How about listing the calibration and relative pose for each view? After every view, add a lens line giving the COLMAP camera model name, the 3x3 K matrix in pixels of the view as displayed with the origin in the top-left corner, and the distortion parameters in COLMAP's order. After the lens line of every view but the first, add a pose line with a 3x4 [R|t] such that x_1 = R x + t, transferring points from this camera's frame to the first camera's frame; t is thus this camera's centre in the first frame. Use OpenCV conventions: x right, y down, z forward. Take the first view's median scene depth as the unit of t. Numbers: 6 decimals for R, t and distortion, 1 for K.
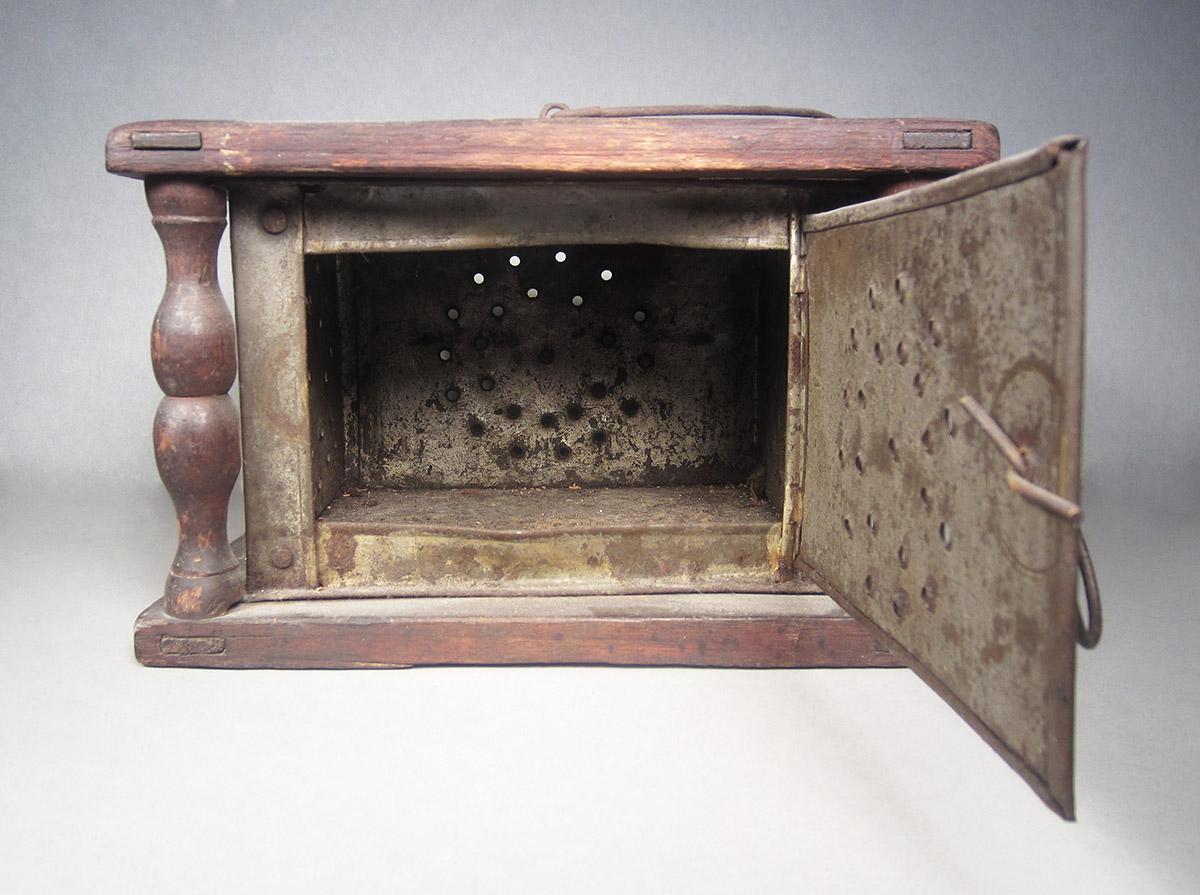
lens RADIAL K [[1096.8, 0, 574.2], [0, 1096.8, 443.7], [0, 0, 1]] dist [-0.044437, 0.000000]
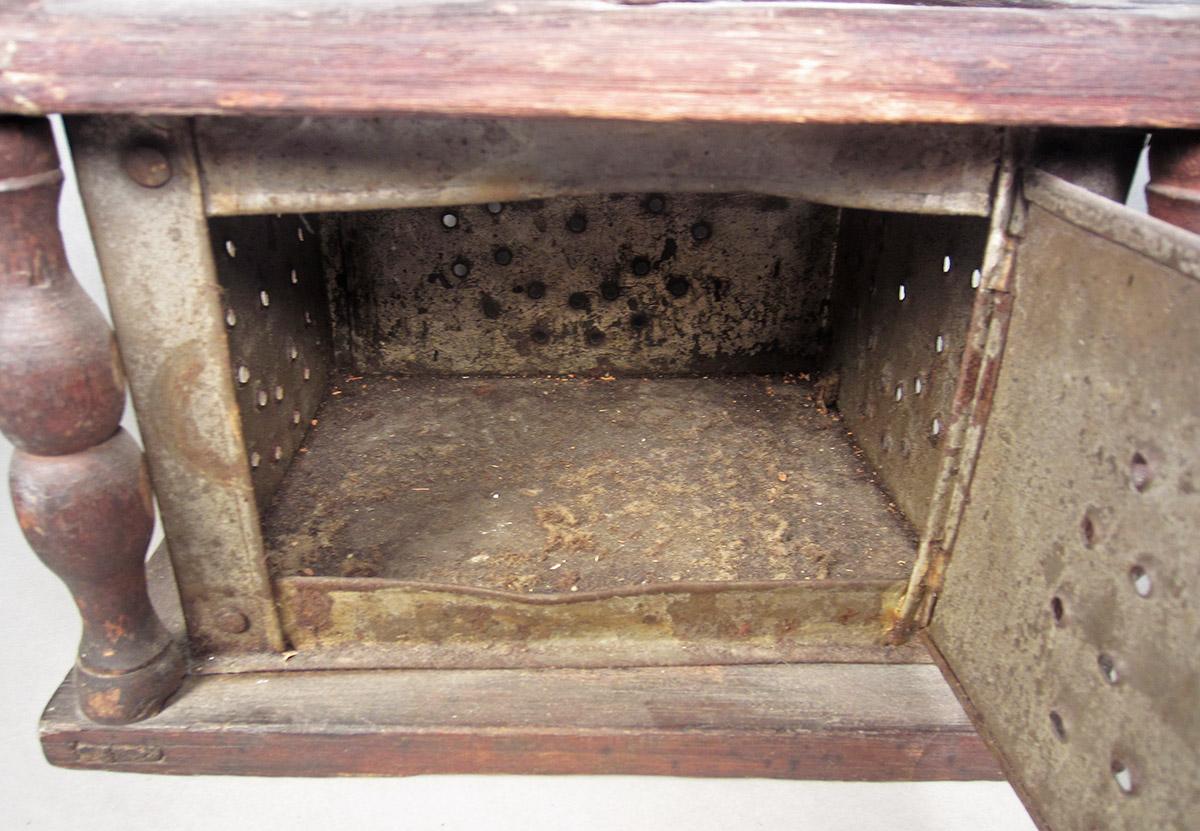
lens RADIAL K [[934.5, 0, 582.0], [0, 934.5, 461.5], [0, 0, 1]] dist [-0.029173, 0.007214]
pose [[0.999826, 0.015380, 0.010524, -0.039401], [-0.018055, 0.939373, 0.342421, -0.222631], [-0.004620, -0.342552, 0.939488, 0.453391]]
